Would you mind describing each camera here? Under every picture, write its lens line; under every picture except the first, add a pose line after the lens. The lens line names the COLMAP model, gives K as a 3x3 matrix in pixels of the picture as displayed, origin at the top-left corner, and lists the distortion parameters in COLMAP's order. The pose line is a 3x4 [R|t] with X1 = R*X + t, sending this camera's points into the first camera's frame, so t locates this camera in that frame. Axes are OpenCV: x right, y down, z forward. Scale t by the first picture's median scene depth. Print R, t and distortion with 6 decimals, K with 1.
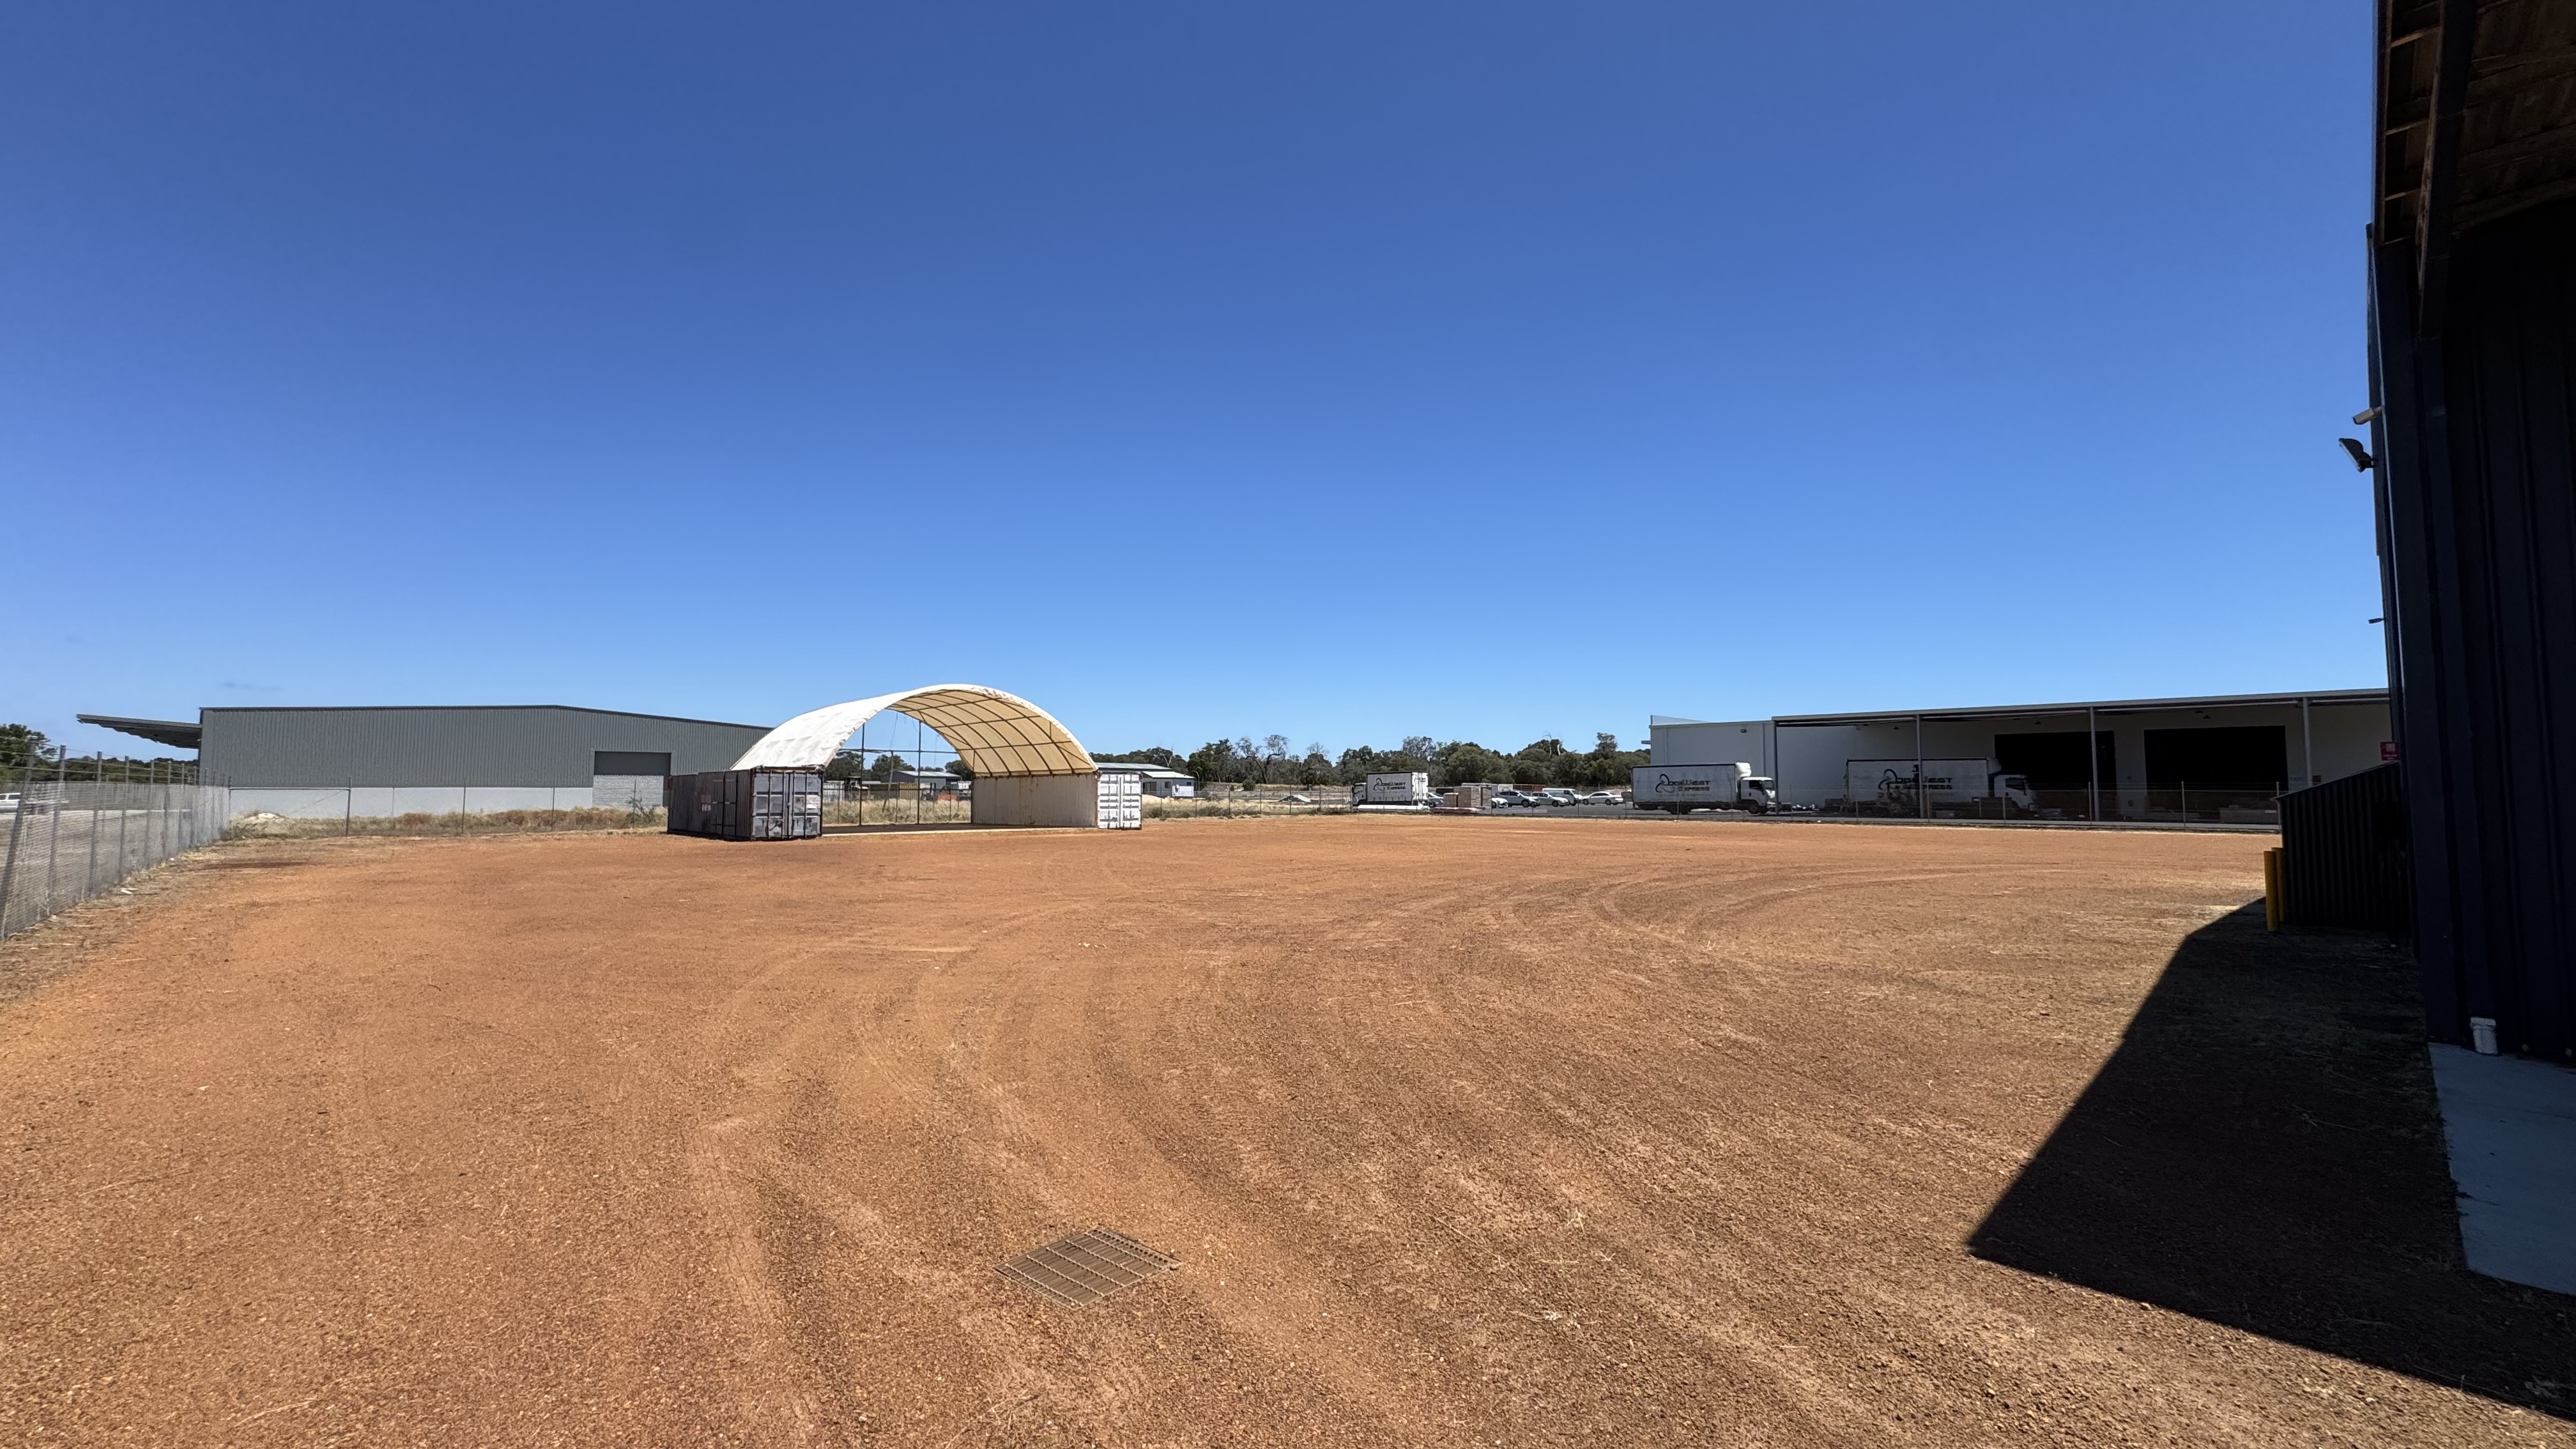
lens RADIAL K [[1024.9, 0, 1288.0], [0, 1024.9, 724.5], [0, 0, 1]] dist [-0.003455, 0.000003]
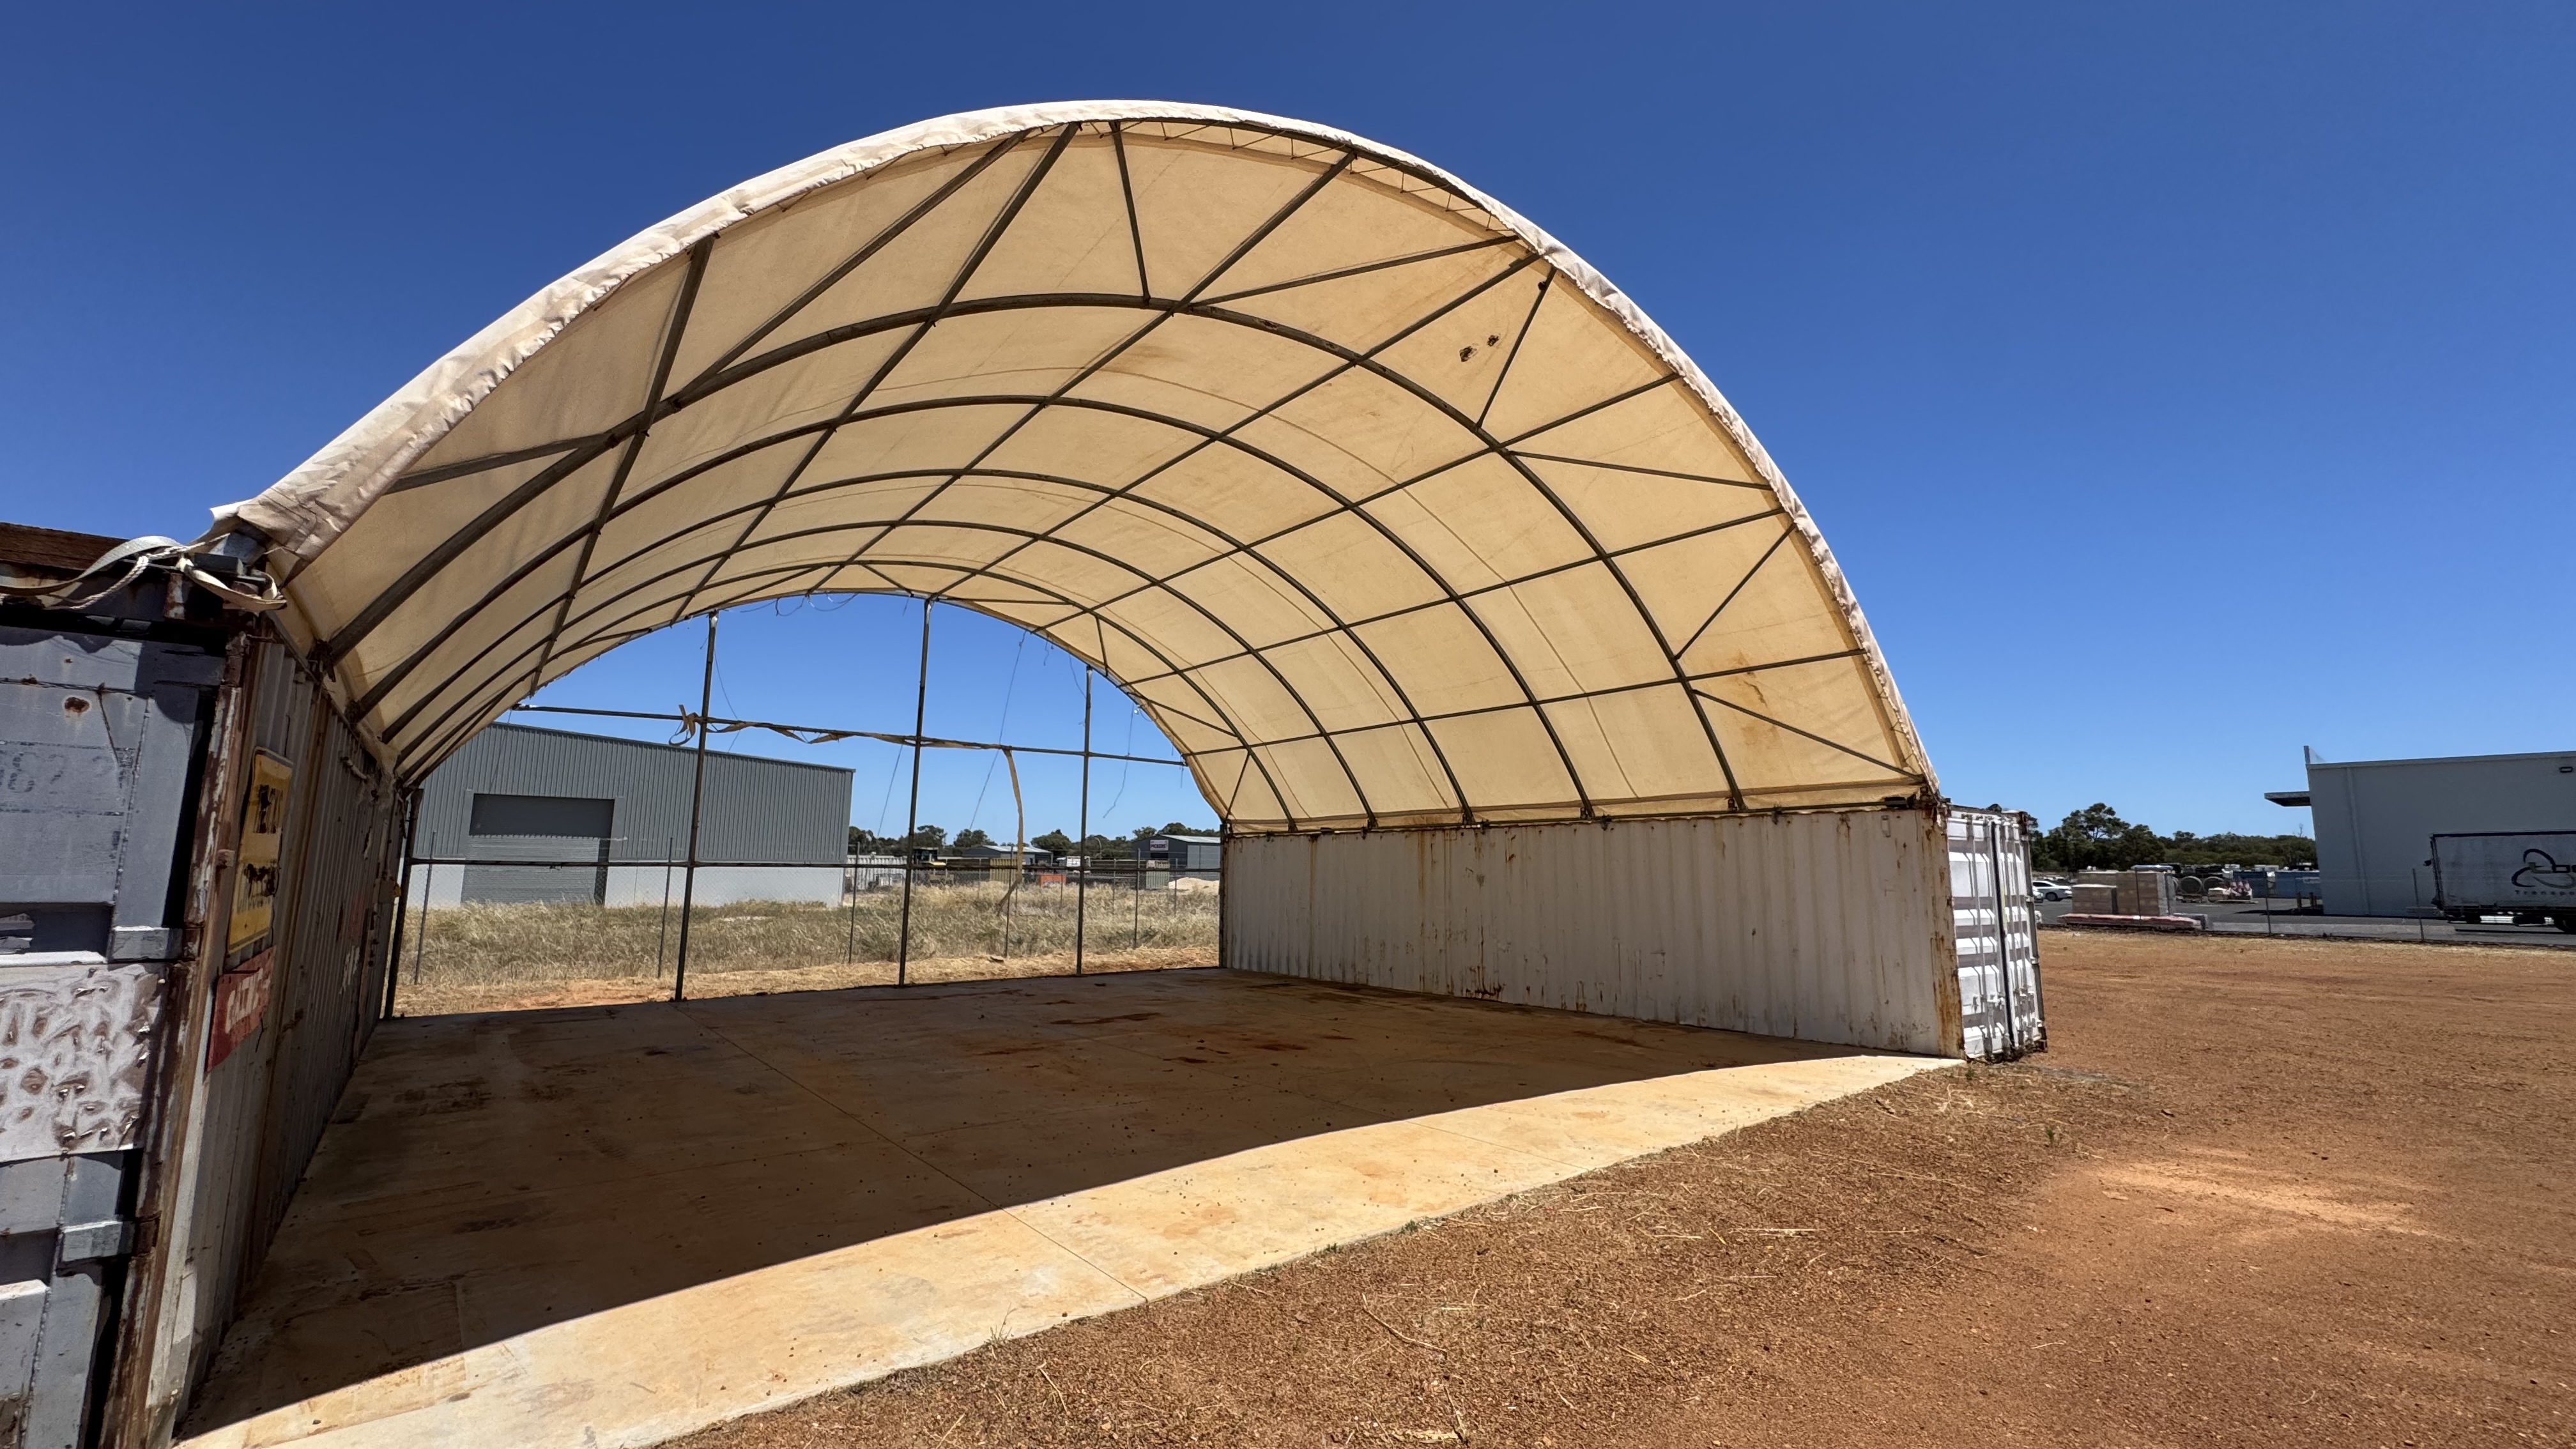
lens RADIAL K [[1024.9, 0, 1288.0], [0, 1024.9, 724.5], [0, 0, 1]] dist [-0.003455, 0.000003]
pose [[0.997379, -0.003210, -0.072280, -0.262023], [-0.002340, 0.997062, -0.076559, 0.040666], [0.072313, 0.076527, 0.994442, 0.652180]]
